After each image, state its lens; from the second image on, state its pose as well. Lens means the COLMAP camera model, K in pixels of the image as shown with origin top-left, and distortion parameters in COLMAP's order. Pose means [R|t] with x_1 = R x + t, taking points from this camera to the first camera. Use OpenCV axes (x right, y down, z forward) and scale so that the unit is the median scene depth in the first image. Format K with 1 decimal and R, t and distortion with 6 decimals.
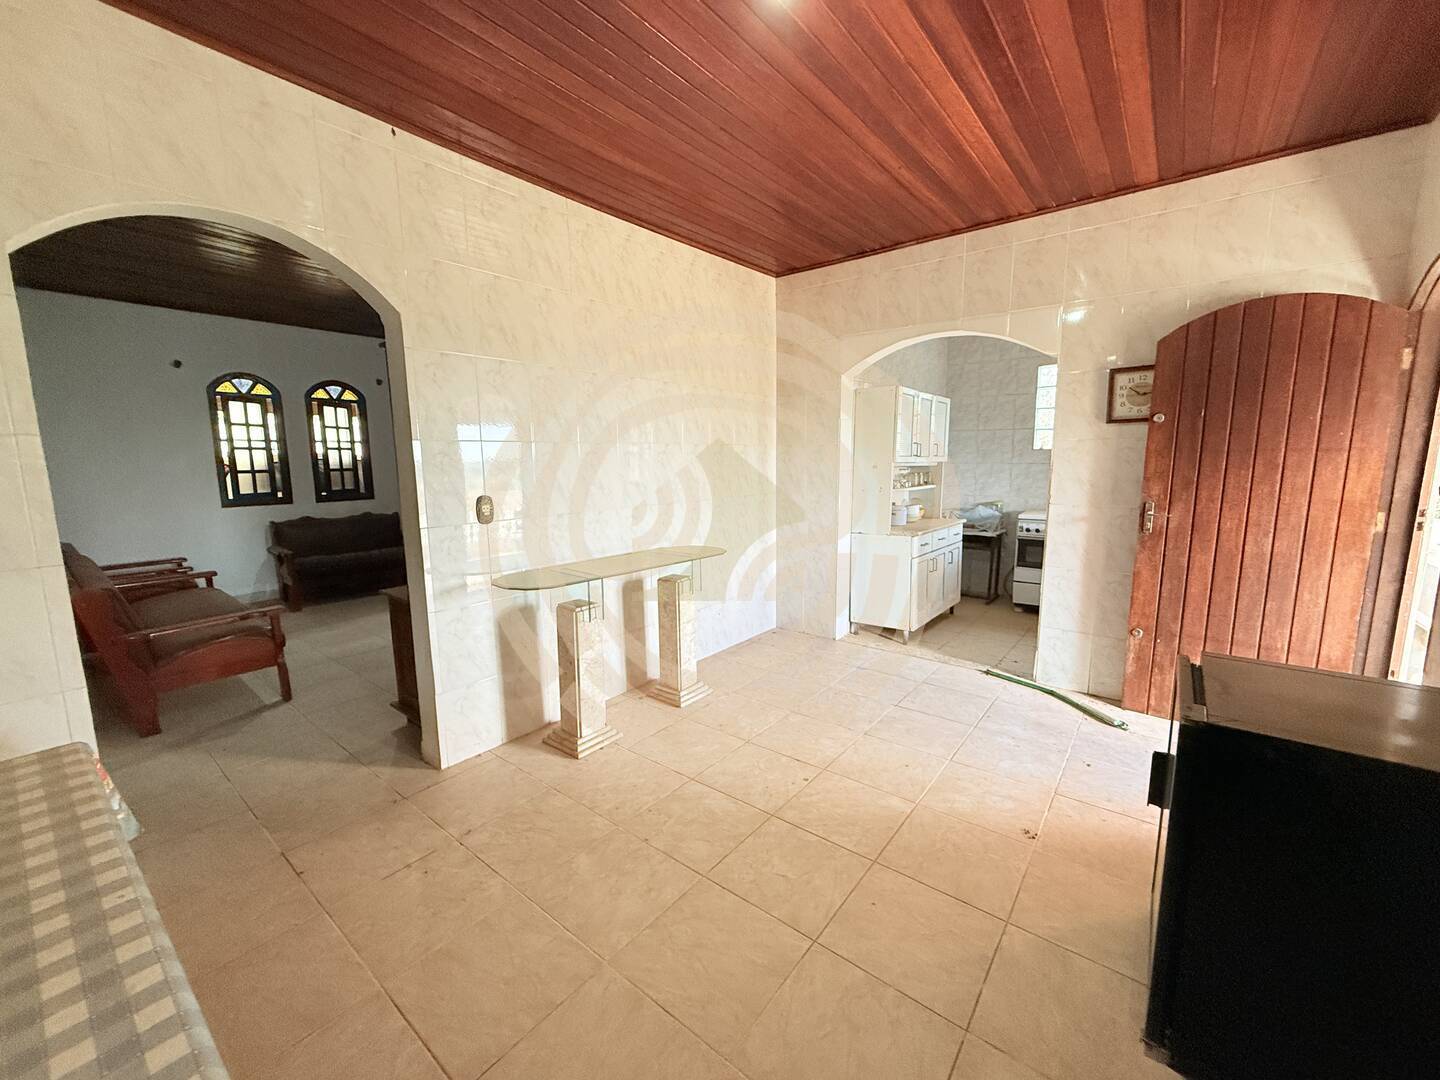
lens RADIAL K [[577.1, 0, 718.1], [0, 577.1, 543.3], [0, 0, 1]] dist [-0.003520, 0.000986]
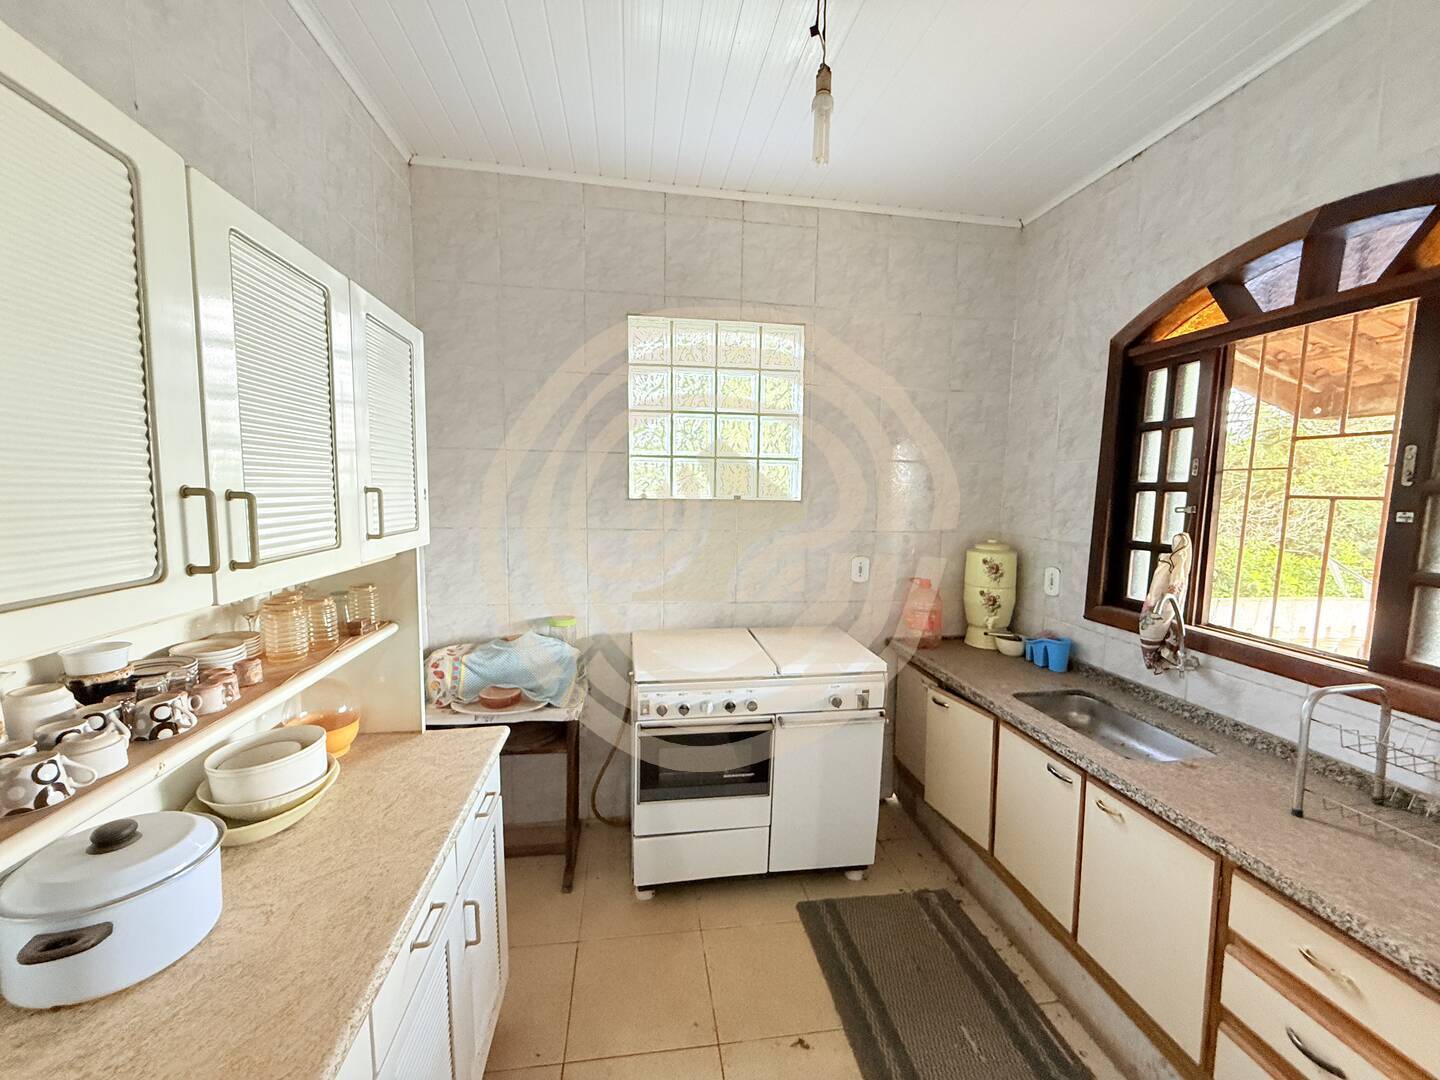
lens RADIAL K [[577.1, 0, 722.0], [0, 577.1, 541.0], [0, 0, 1]] dist [-0.003520, 0.000986]
pose [[0.677187, -0.048718, 0.734197, 0.282137], [0.084858, 0.996319, -0.012158, -0.126609], [-0.730902, 0.070536, 0.678828, 0.691070]]
